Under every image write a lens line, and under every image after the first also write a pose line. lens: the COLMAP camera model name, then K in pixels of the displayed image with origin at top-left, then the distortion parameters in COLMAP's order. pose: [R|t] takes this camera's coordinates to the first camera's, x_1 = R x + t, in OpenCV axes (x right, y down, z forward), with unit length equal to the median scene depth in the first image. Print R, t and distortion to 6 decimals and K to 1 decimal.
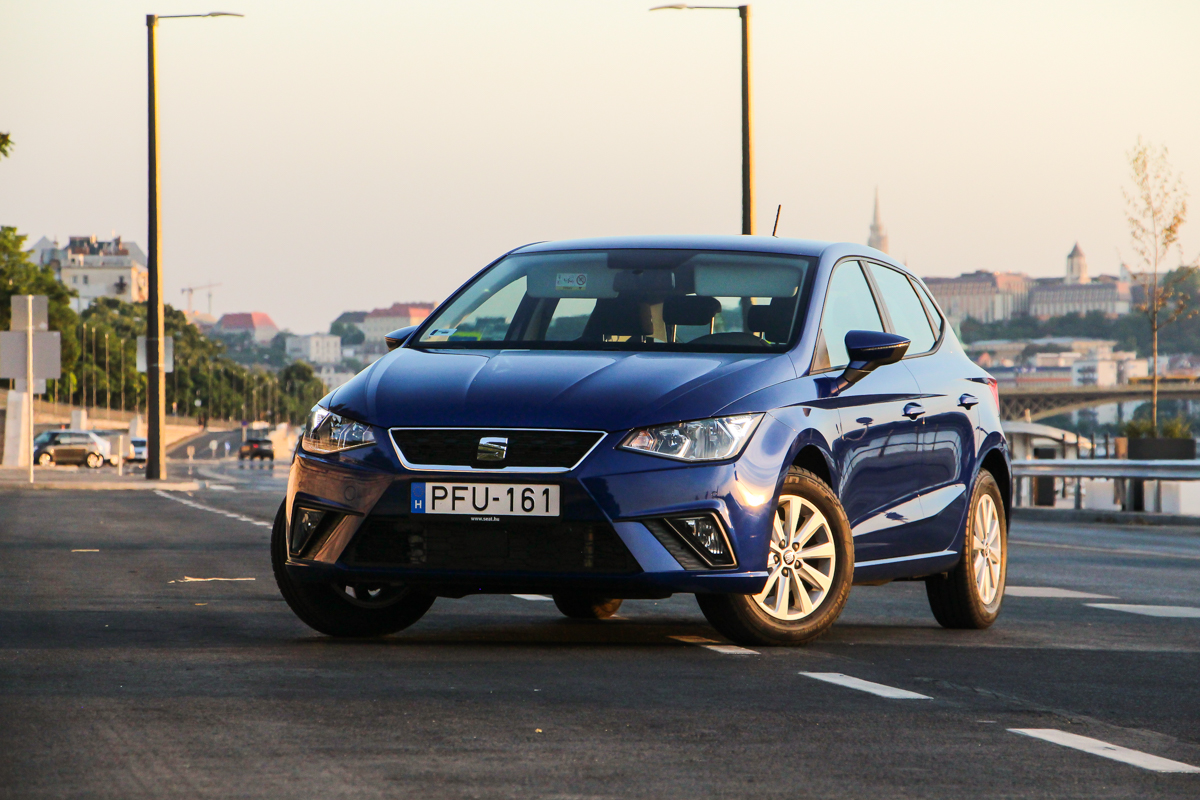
lens RADIAL K [[3440.1, 0, 599.8], [0, 3440.1, 400.0], [0, 0, 1]] dist [-0.207290, 0.000000]
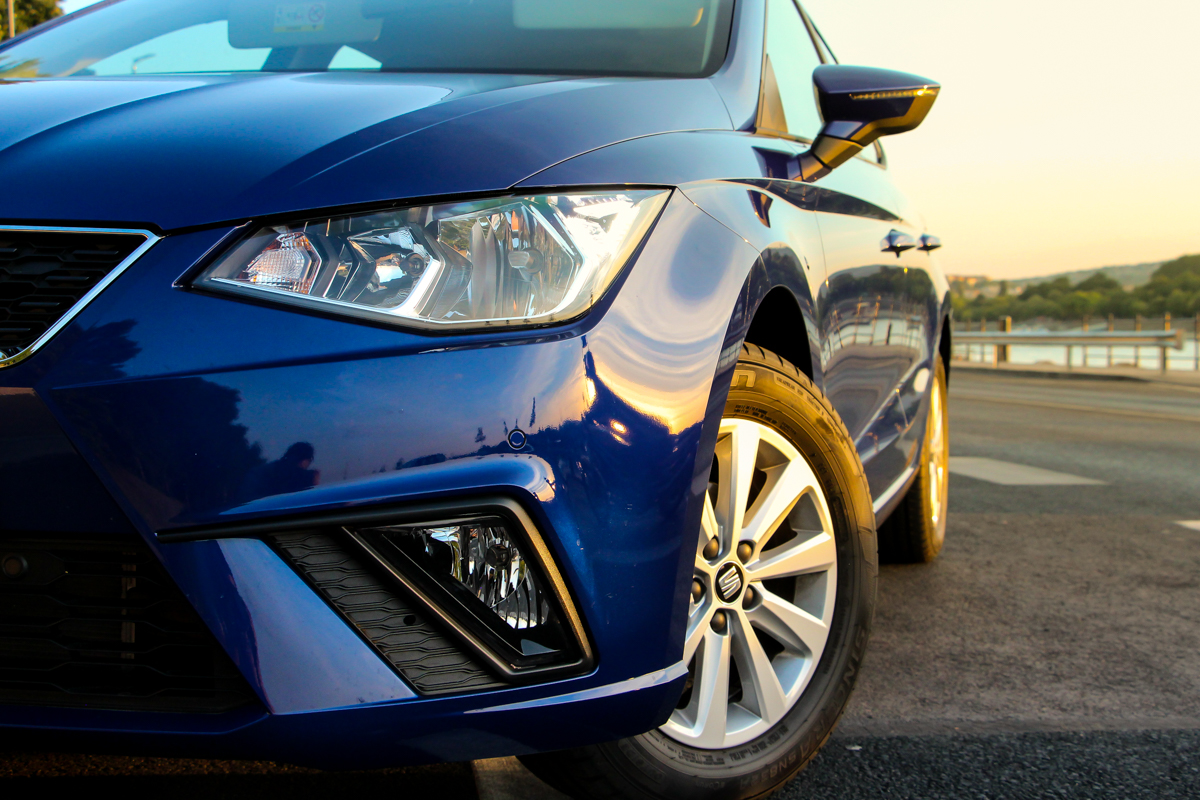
lens RADIAL K [[1929.1, 0, 599.8], [0, 1929.1, 400.9], [0, 0, 1]] dist [0.038816, 0.000000]
pose [[0.998937, -0.005094, 0.045816, 0.030950], [0.002673, 0.998605, 0.052738, 0.014455], [-0.046021, -0.052559, 0.997557, 0.786510]]
